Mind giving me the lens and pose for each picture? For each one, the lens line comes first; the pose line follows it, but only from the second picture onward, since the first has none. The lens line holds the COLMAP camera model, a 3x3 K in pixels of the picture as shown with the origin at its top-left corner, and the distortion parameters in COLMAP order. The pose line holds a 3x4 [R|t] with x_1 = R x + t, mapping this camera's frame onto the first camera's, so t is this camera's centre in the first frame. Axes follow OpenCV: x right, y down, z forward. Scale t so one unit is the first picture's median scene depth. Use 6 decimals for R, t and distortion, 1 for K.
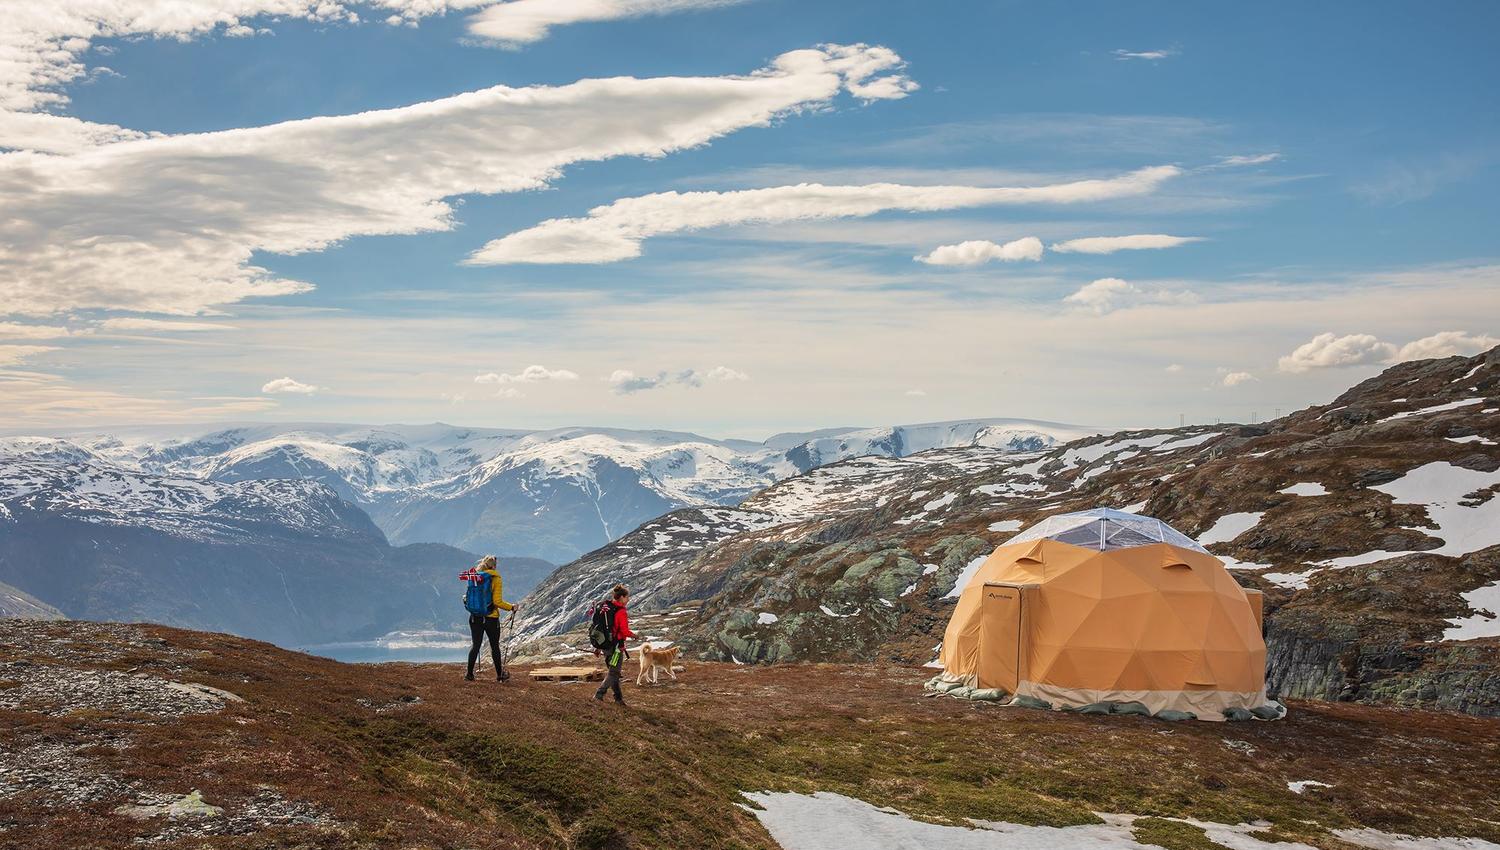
lens RADIAL K [[1113.3, 0, 753.9], [0, 1113.3, 417.4], [0, 0, 1]] dist [0.010720, 0.007748]
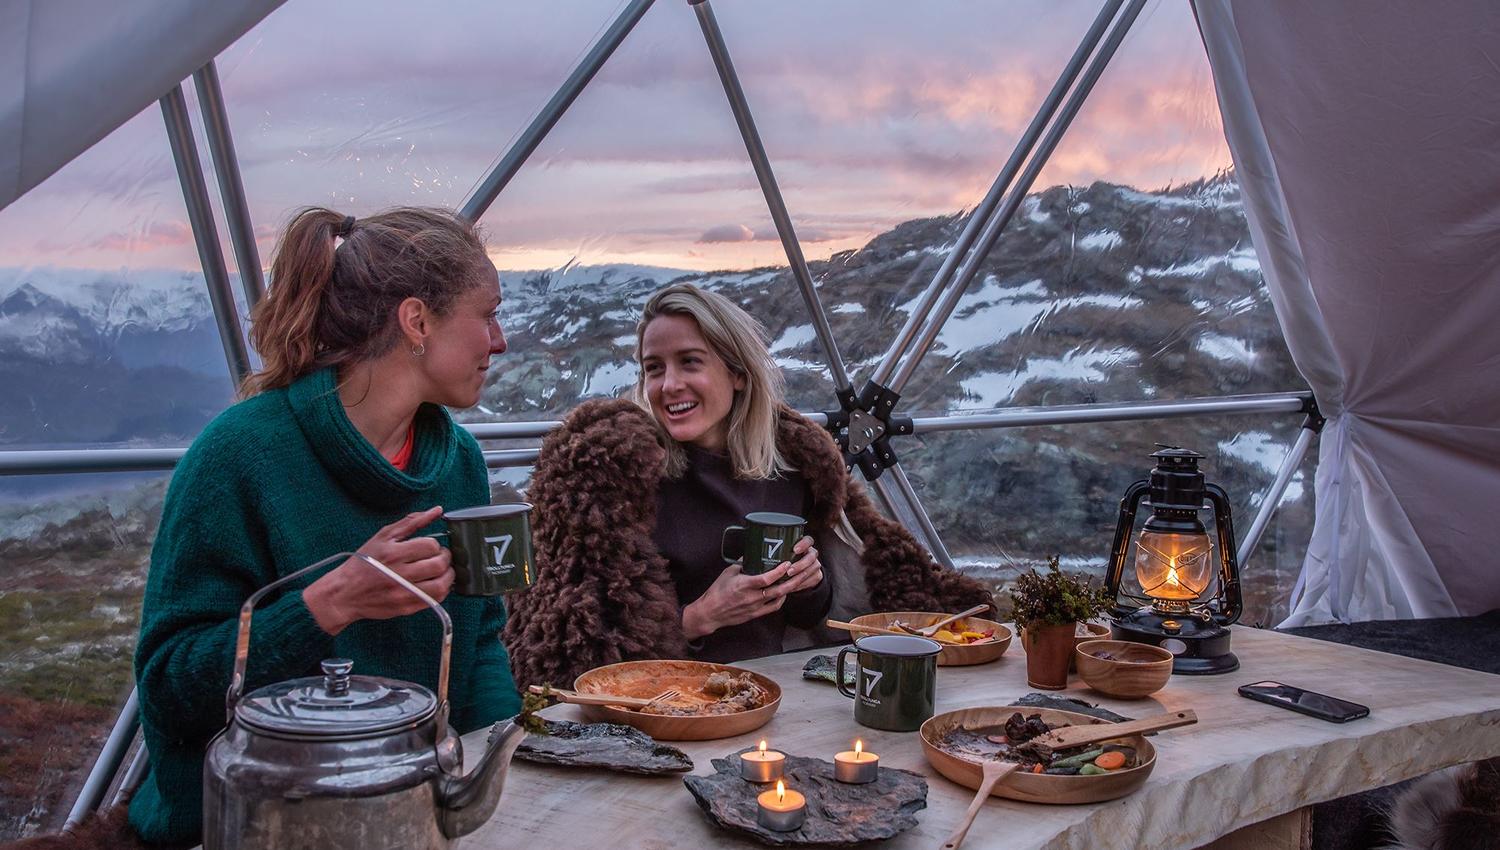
lens RADIAL K [[1113.3, 0, 749.8], [0, 1113.3, 418.3], [0, 0, 1]] dist [0.010720, 0.007748]
pose [[0.946754, -0.033629, 0.320198, -0.059907], [-0.024635, 0.984048, 0.176190, -0.049986], [-0.321015, -0.174697, 0.930822, -0.288913]]
